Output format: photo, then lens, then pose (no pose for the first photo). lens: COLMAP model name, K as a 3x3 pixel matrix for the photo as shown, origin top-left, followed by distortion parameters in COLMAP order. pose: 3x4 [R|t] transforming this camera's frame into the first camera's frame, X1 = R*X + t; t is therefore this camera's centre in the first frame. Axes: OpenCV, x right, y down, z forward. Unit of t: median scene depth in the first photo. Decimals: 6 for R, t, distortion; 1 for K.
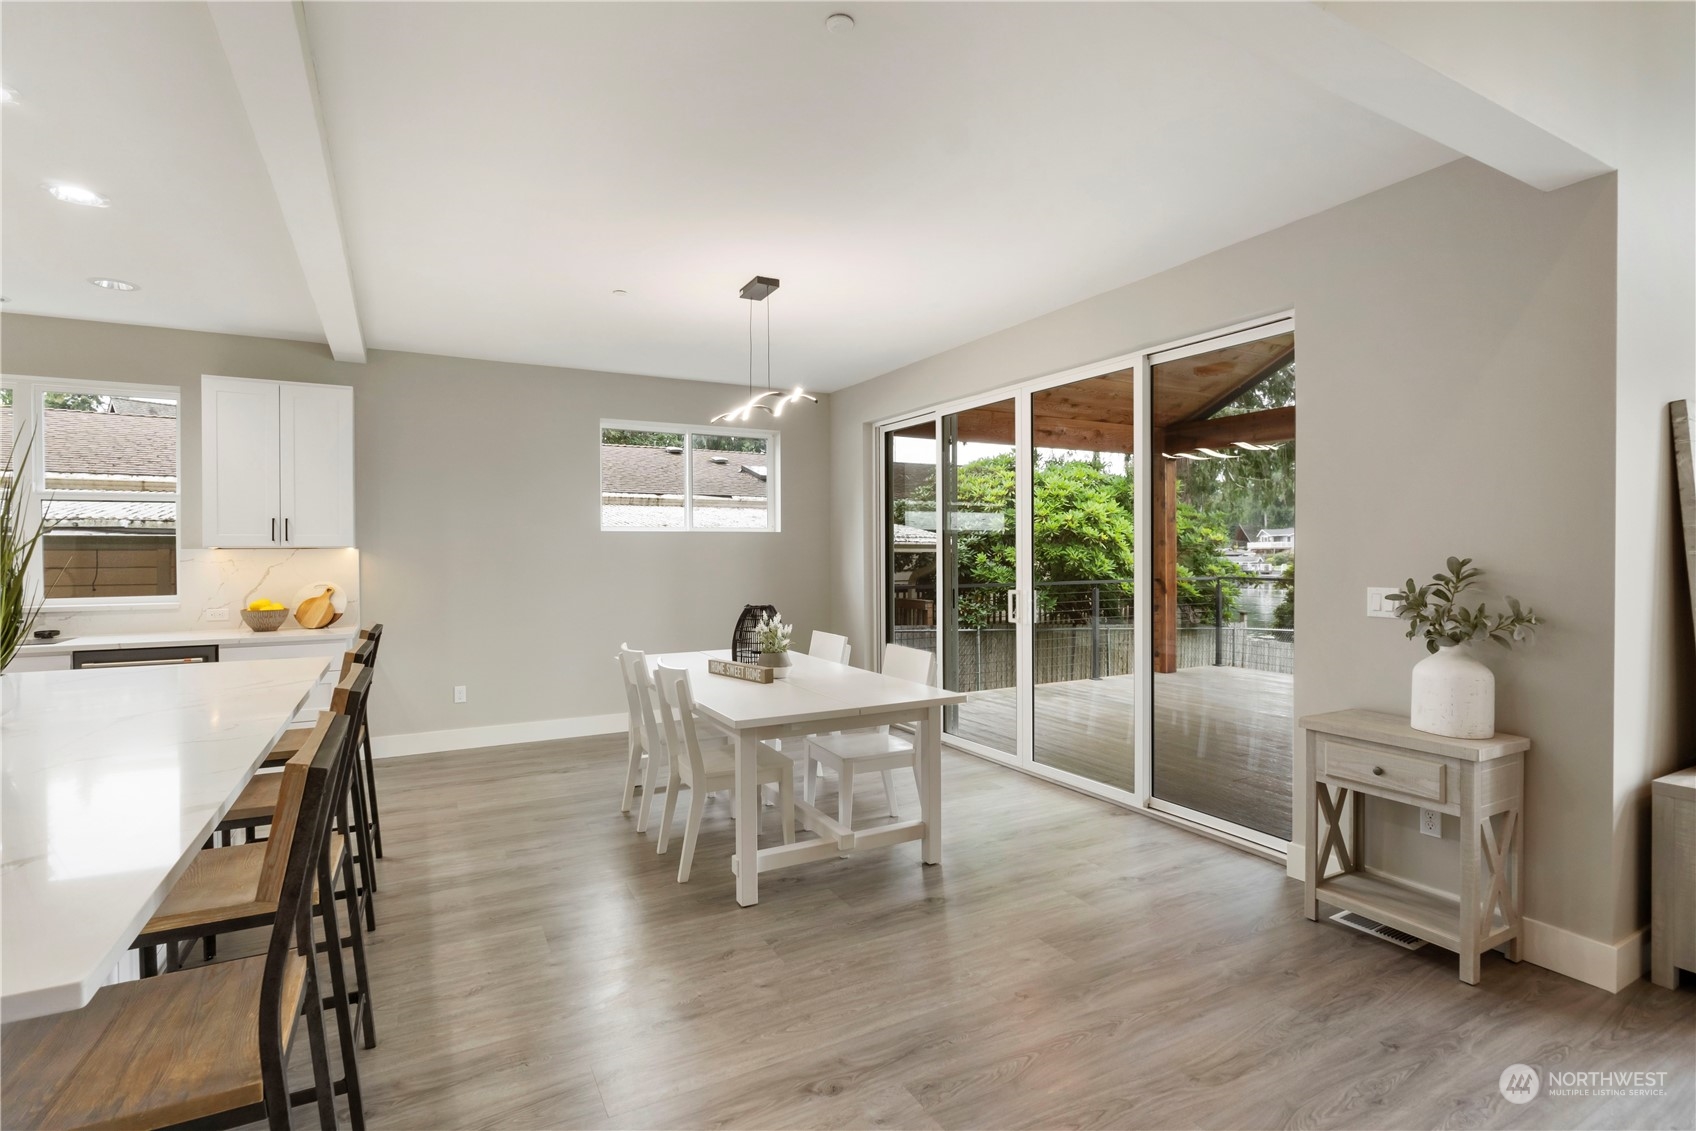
lens RADIAL K [[801.0, 0, 848.3], [0, 801.0, 552.1], [0, 0, 1]] dist [-0.000288, -0.000294]
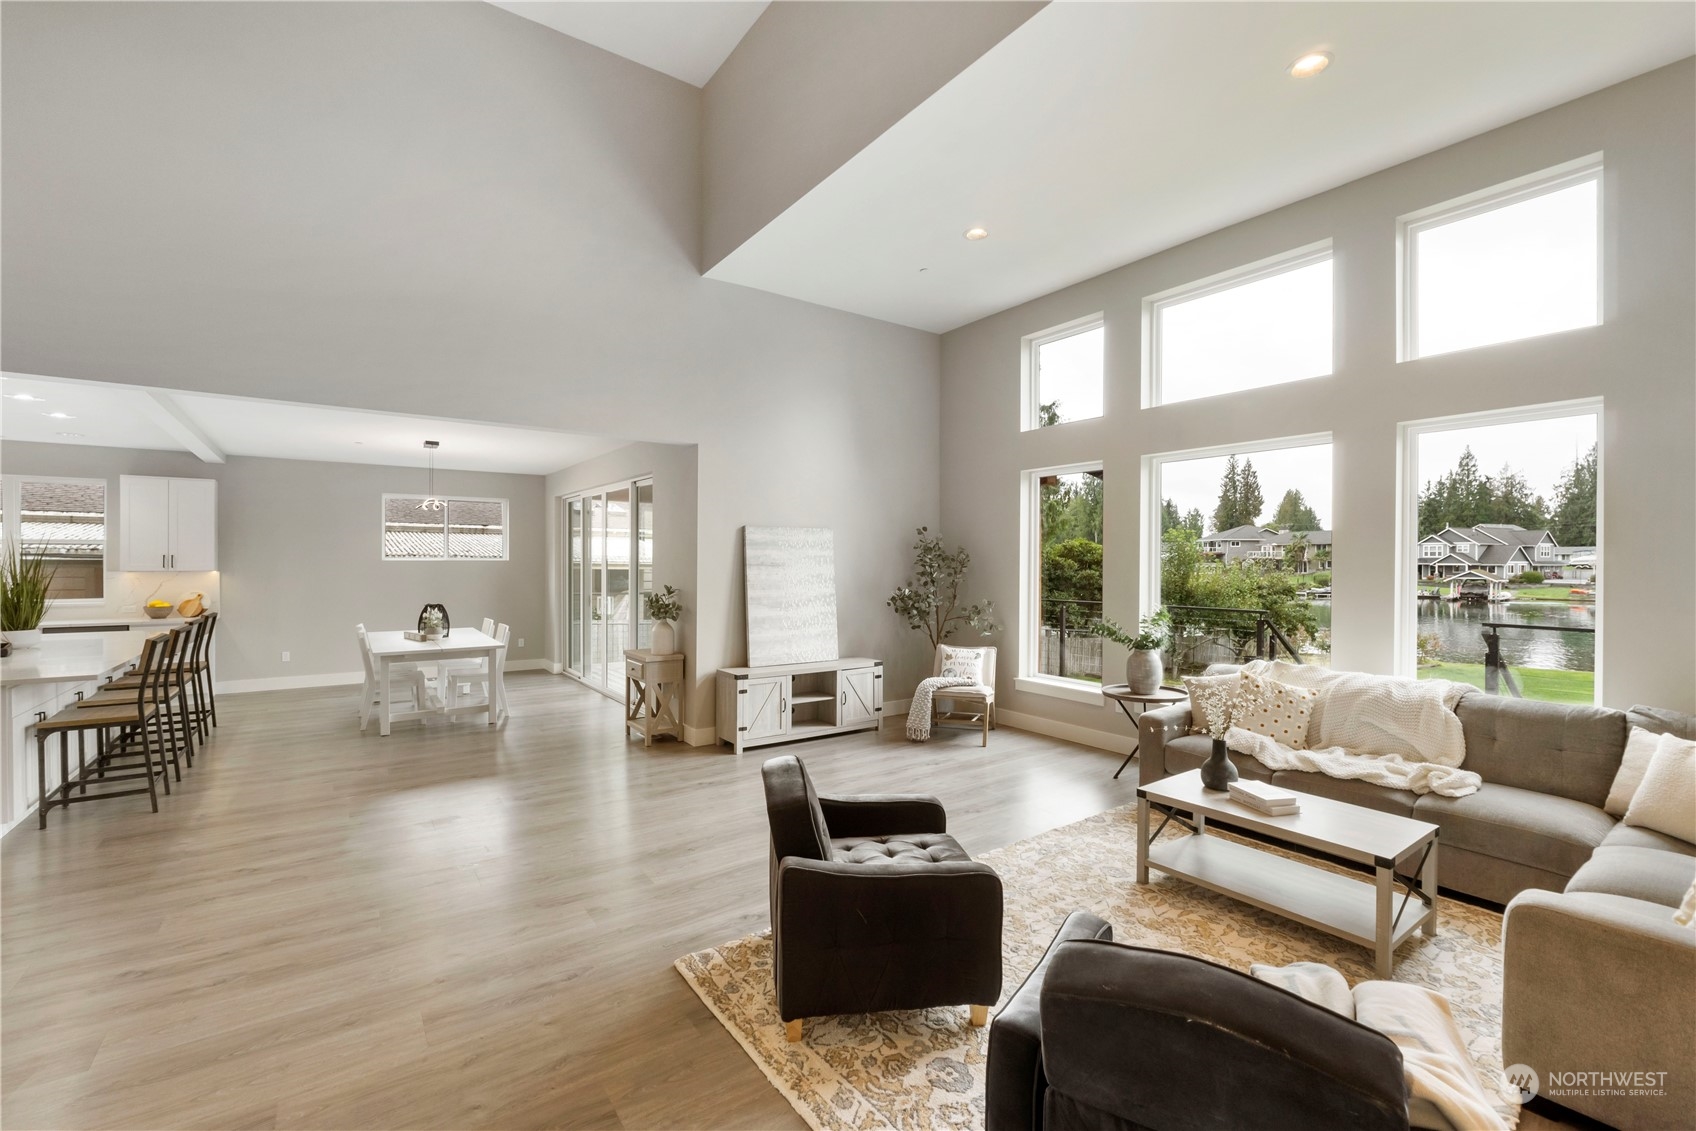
lens RADIAL K [[728.3, 0, 848.0], [0, 728.3, 565.5], [0, 0, 1]] dist [0.000471, 0.000069]
pose [[0.994010, 0.008133, 0.108991, 0.597935], [-0.008958, 0.999935, 0.007076, -0.043187], [-0.108926, -0.008010, 0.994018, -0.751975]]
